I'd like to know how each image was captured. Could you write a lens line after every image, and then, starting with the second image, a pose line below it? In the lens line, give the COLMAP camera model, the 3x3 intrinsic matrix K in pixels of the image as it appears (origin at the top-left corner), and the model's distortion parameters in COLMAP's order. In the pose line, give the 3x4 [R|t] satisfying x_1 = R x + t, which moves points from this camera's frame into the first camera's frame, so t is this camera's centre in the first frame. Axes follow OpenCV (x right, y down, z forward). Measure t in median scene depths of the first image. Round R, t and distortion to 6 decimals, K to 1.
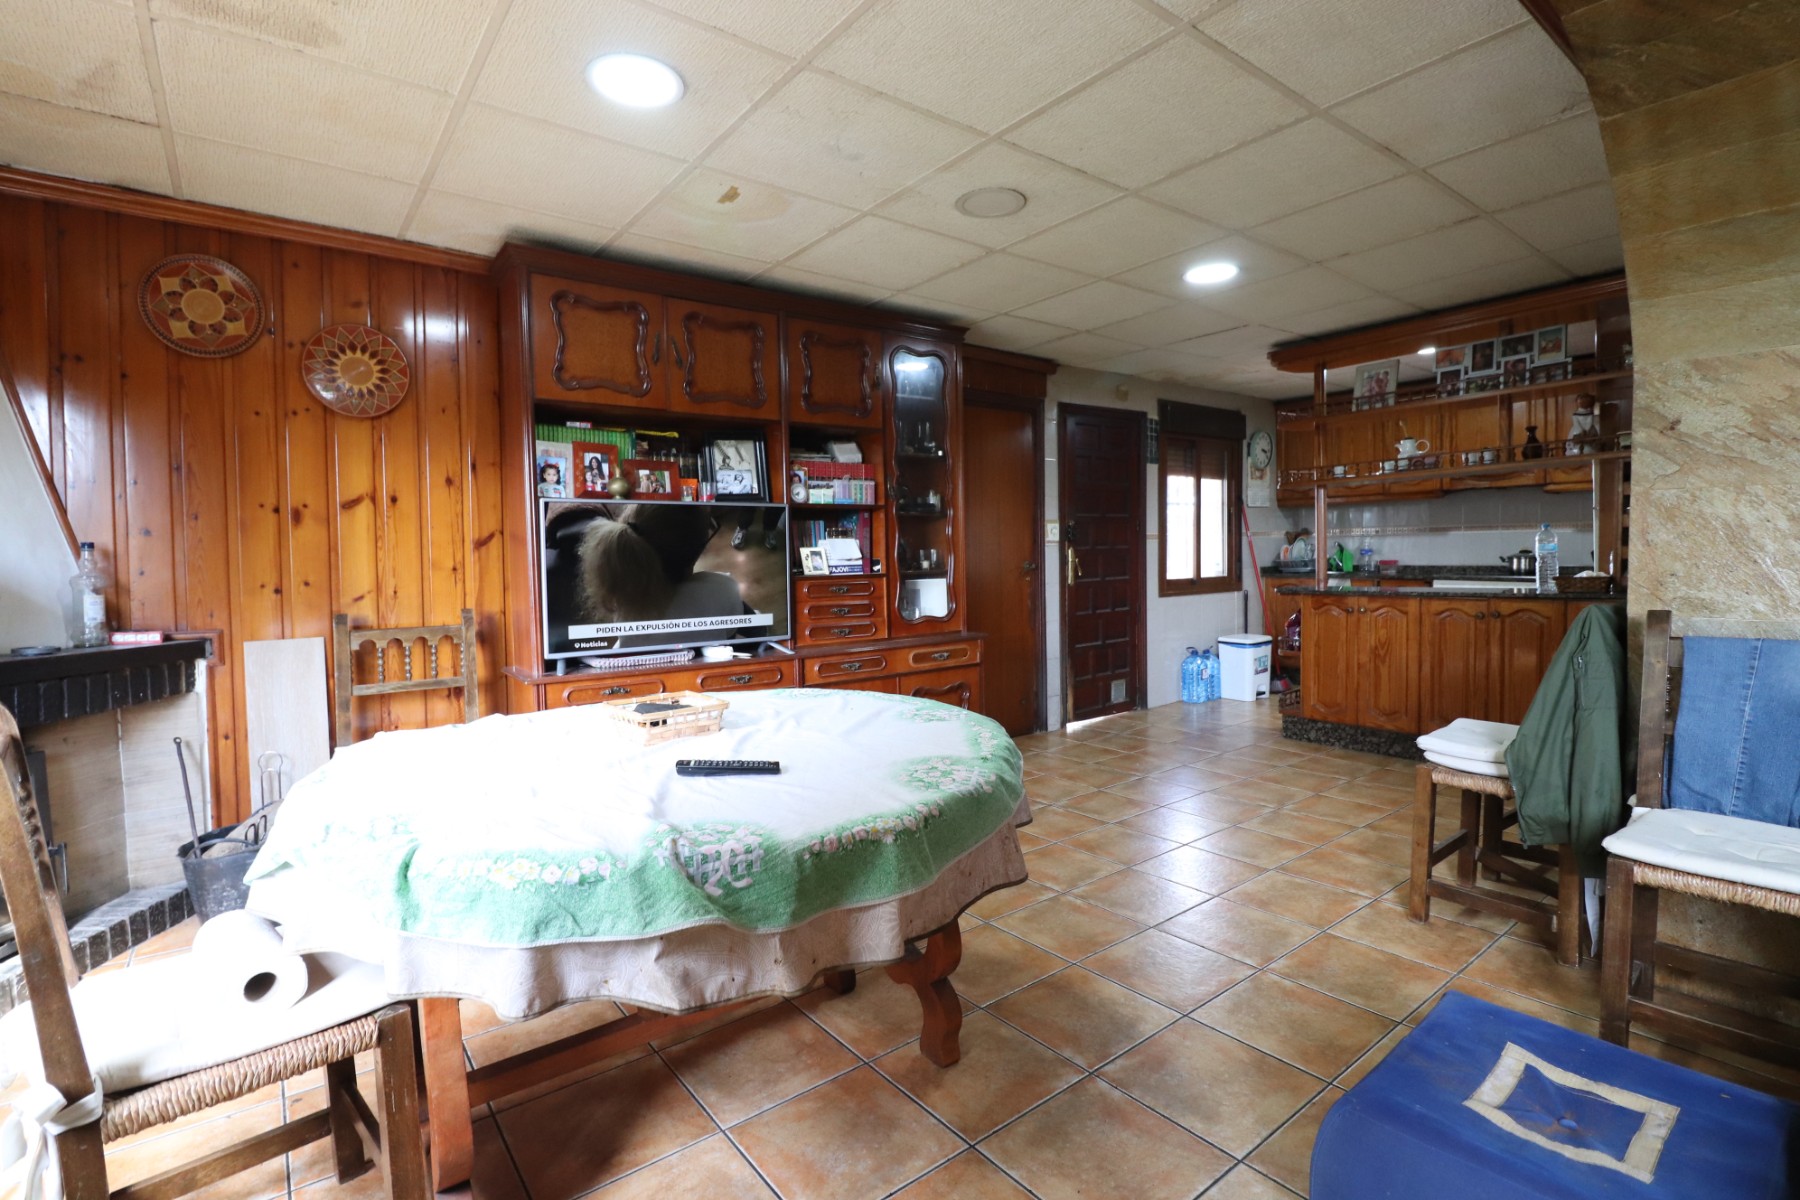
lens RADIAL K [[838.8, 0, 904.9], [0, 838.8, 591.8], [0, 0, 1]] dist [-0.014565, -0.003407]
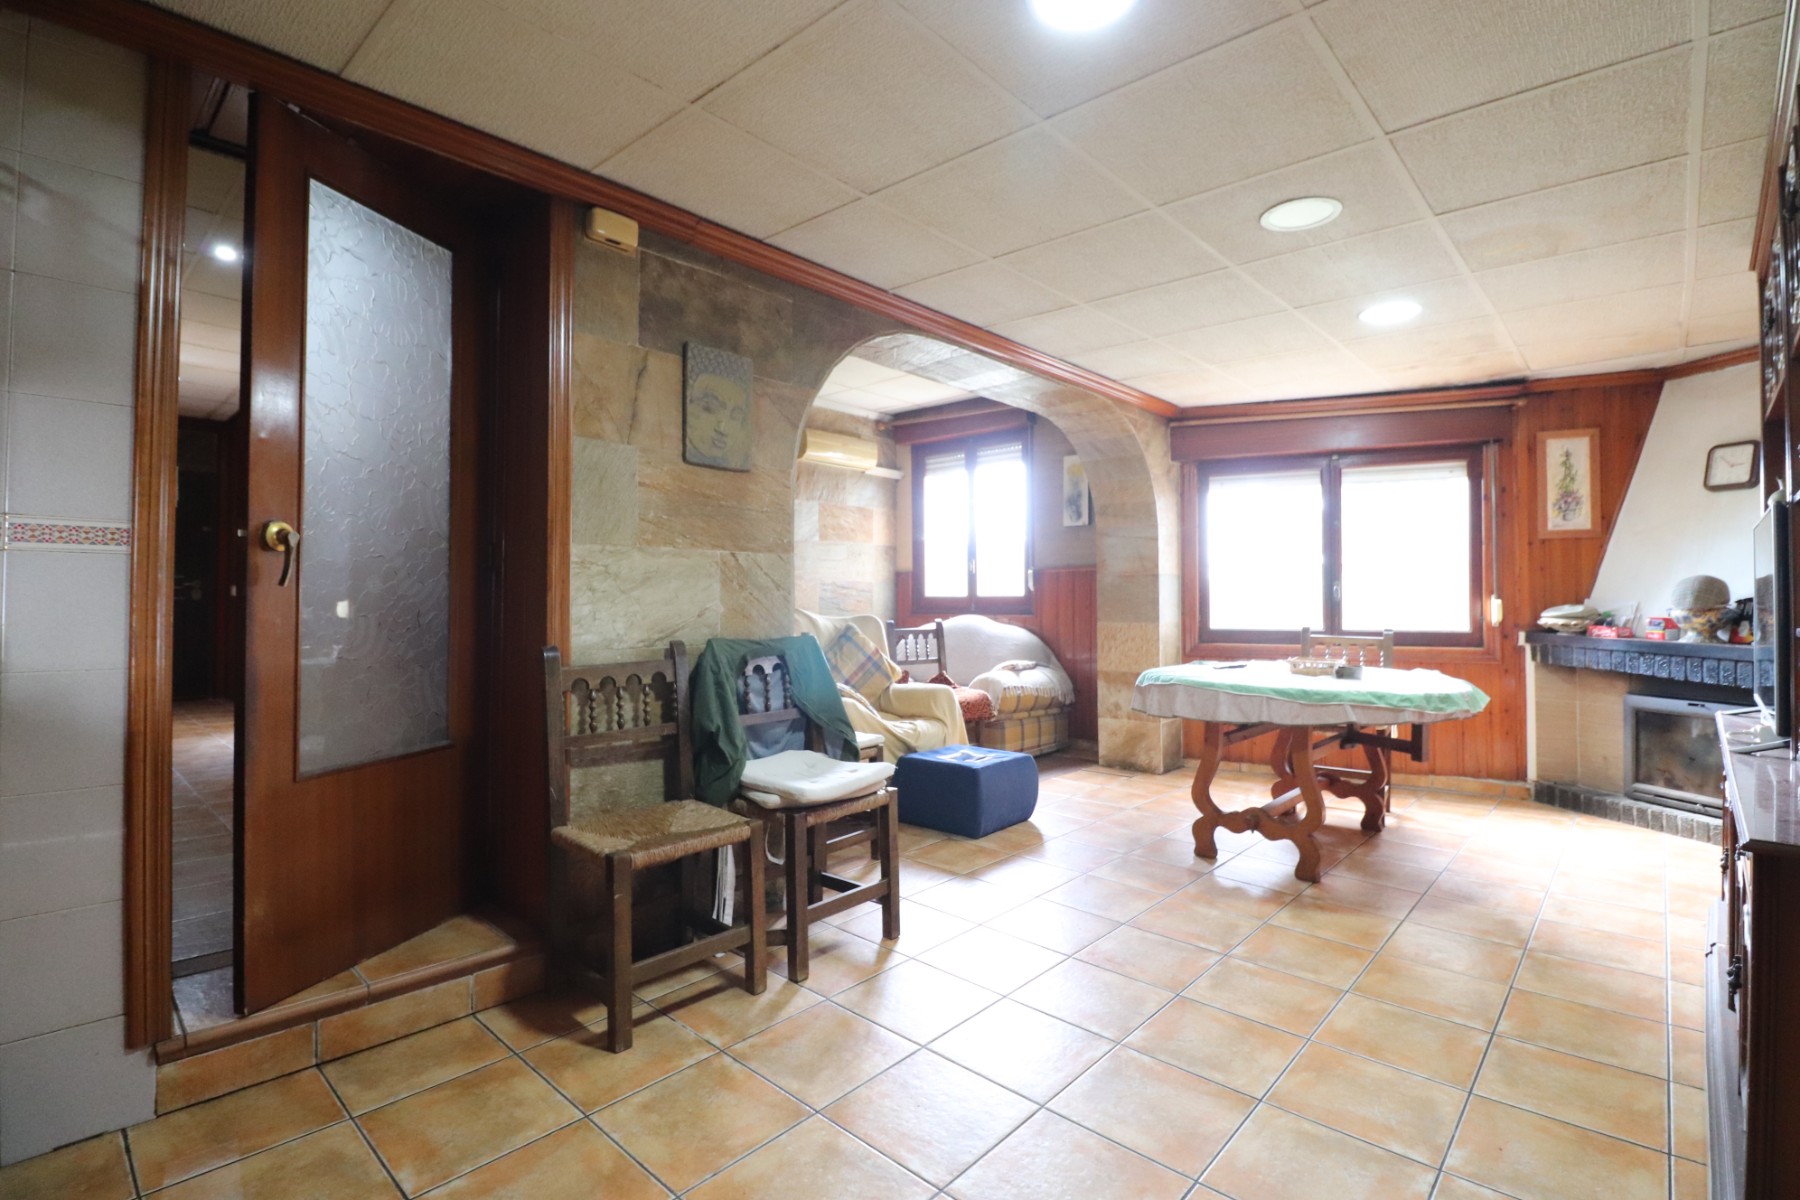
lens RADIAL K [[838.8, 0, 894.4], [0, 838.8, 586.1], [0, 0, 1]] dist [-0.014565, -0.003407]
pose [[-0.984356, 0.016774, -0.175389, 0.338573], [0.010618, 0.999296, 0.035981, -0.041960], [0.175869, 0.033556, -0.983841, 0.879433]]
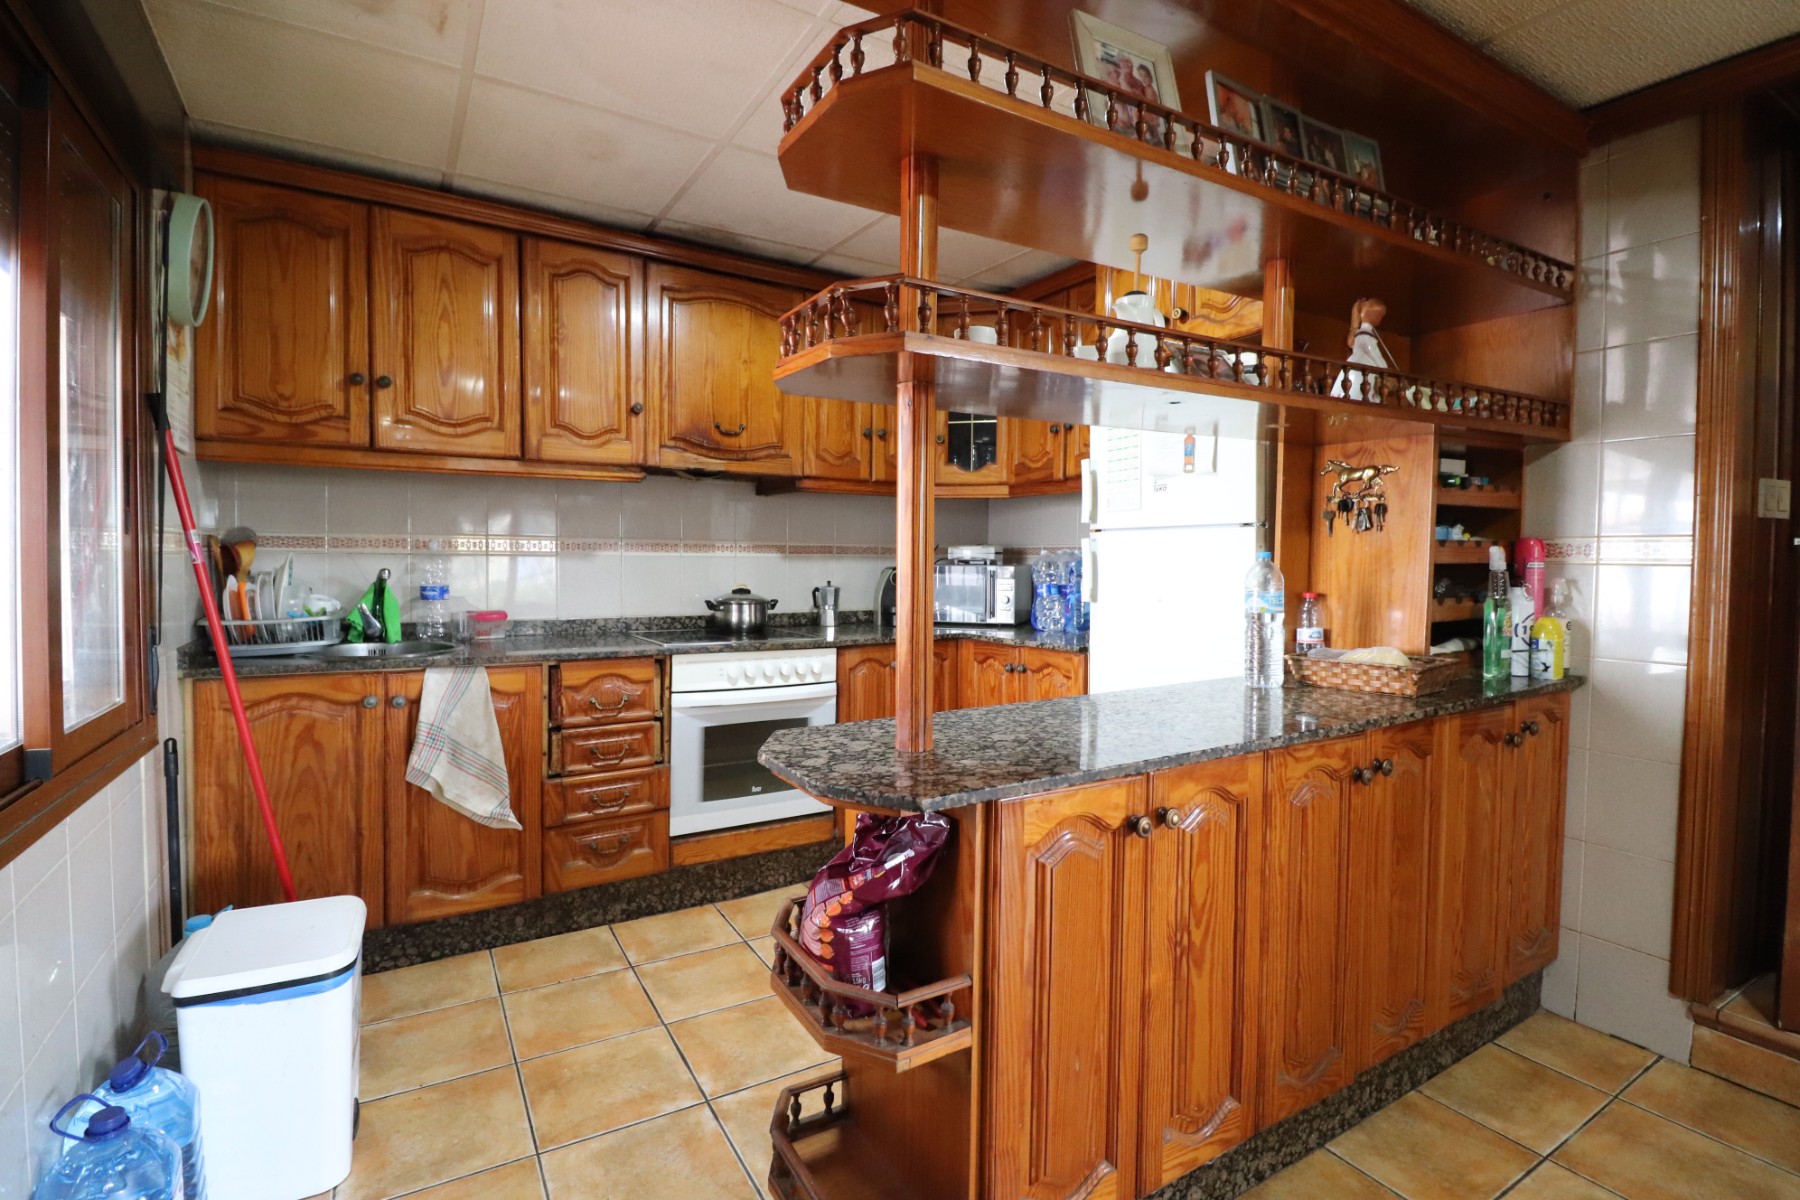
lens RADIAL K [[838.8, 0, 891.5], [0, 838.8, 578.6], [0, 0, 1]] dist [-0.014565, -0.003407]
pose [[0.123156, -0.003373, 0.992382, 0.185387], [0.038653, 0.999252, -0.001400, -0.051772], [-0.991634, 0.038531, 0.123194, 0.820454]]
